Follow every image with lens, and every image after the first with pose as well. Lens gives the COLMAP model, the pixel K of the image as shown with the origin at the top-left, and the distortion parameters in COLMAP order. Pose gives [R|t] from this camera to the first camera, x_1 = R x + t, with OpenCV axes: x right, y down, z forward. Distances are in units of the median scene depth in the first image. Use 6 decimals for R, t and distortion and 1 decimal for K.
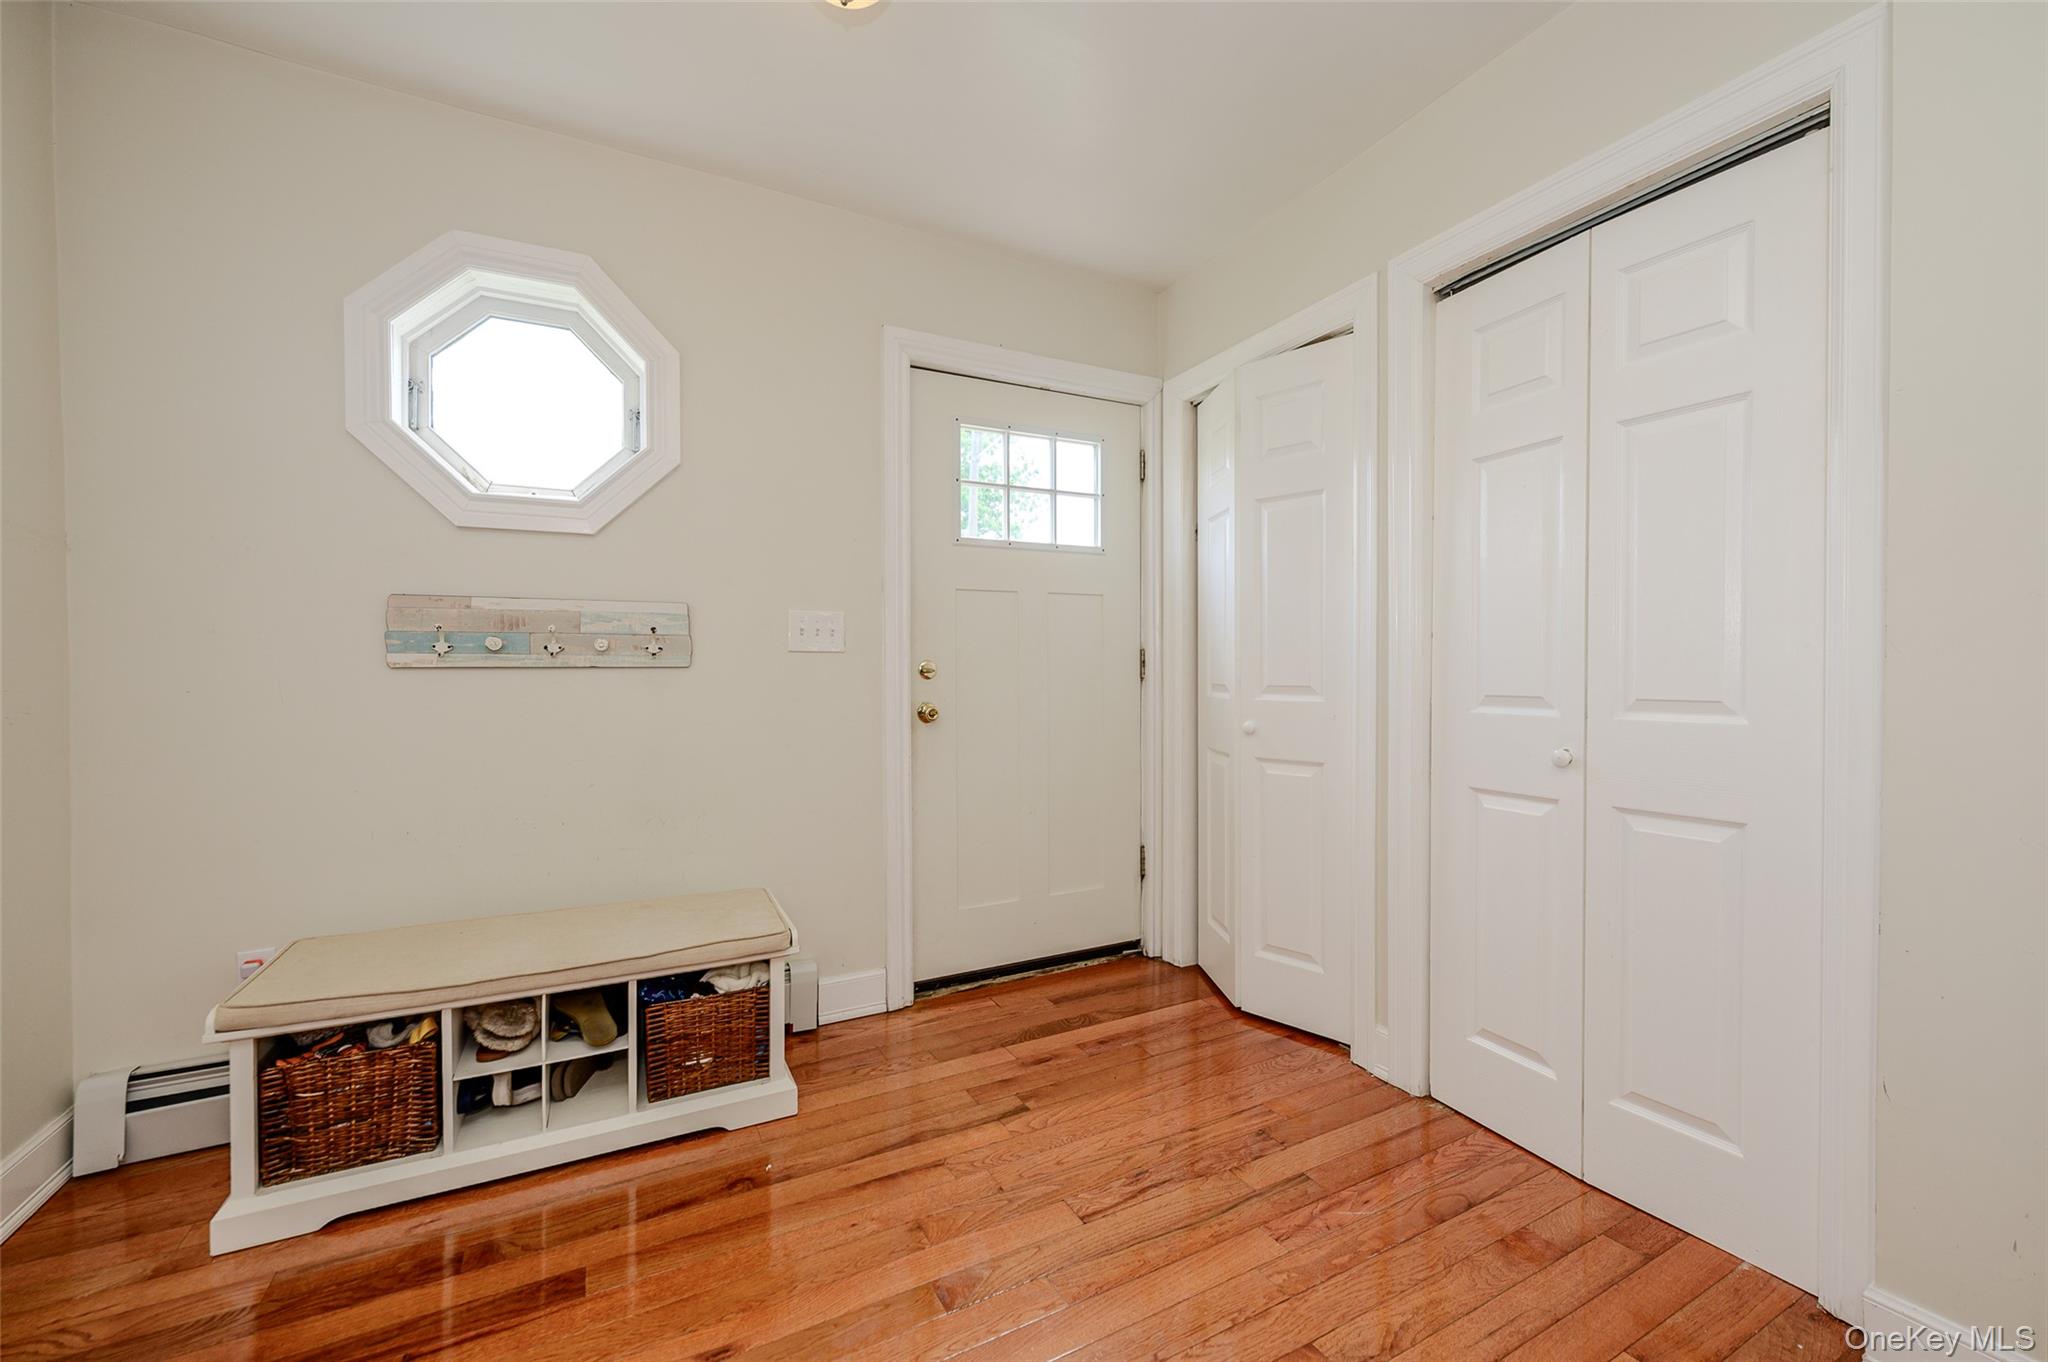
lens RADIAL K [[810.7, 0, 1025.5], [0, 810.7, 670.0], [0, 0, 1]] dist [-0.002439, -0.000621]
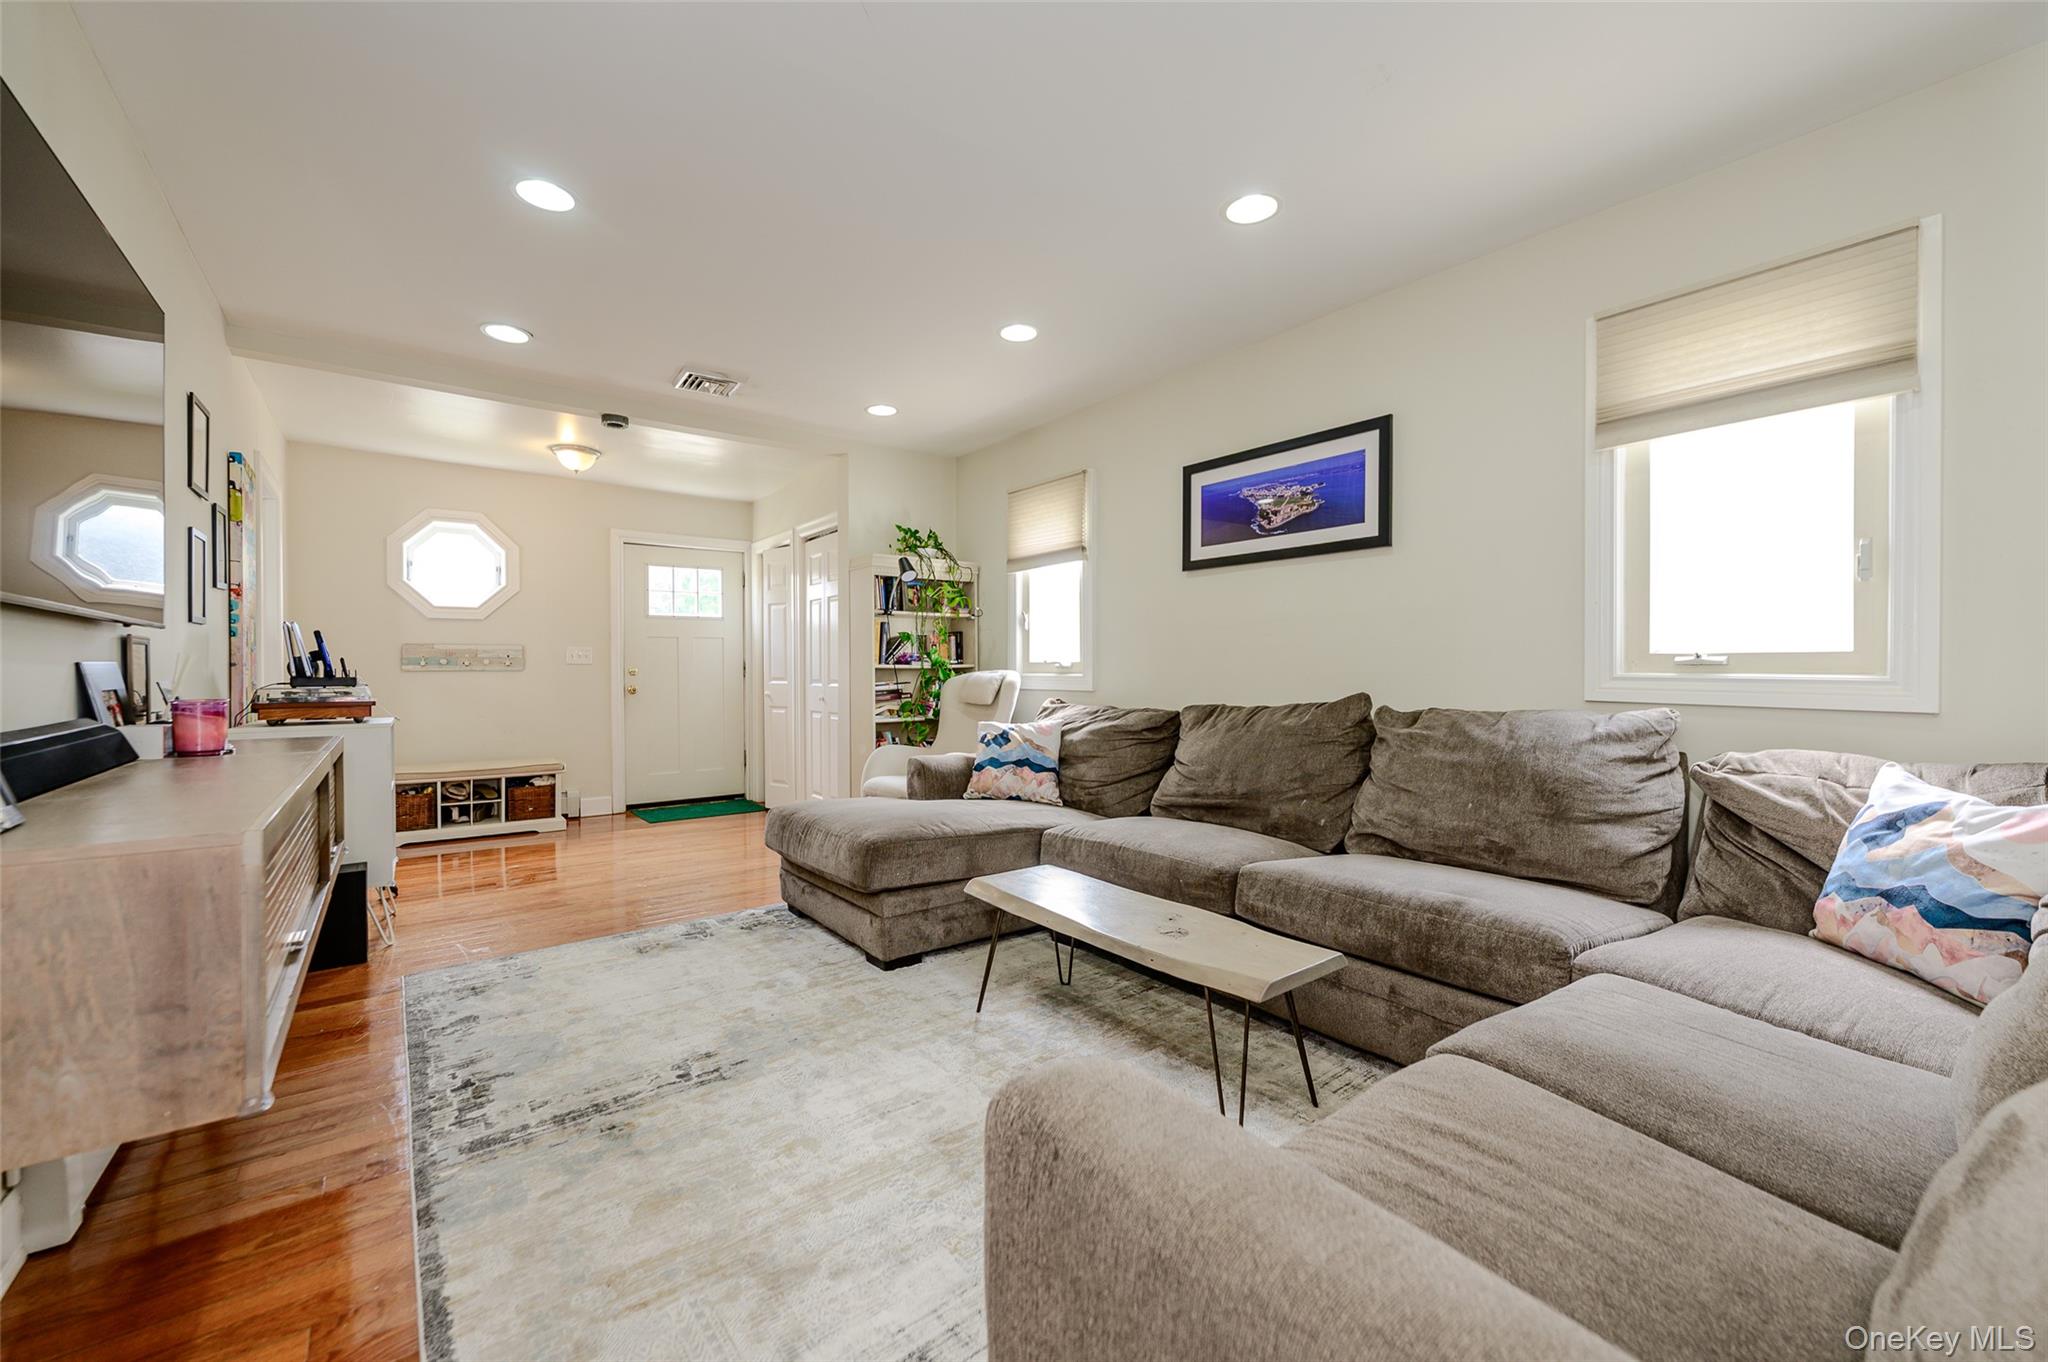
lens RADIAL K [[810.7, 0, 1025.8], [0, 810.7, 676.4], [0, 0, 1]] dist [-0.002439, -0.000621]
pose [[0.983871, 0.000113, 0.178881, 0.763312], [-0.000701, 0.999995, 0.003223, 0.005547], [-0.178879, -0.003297, 0.983866, -1.993513]]
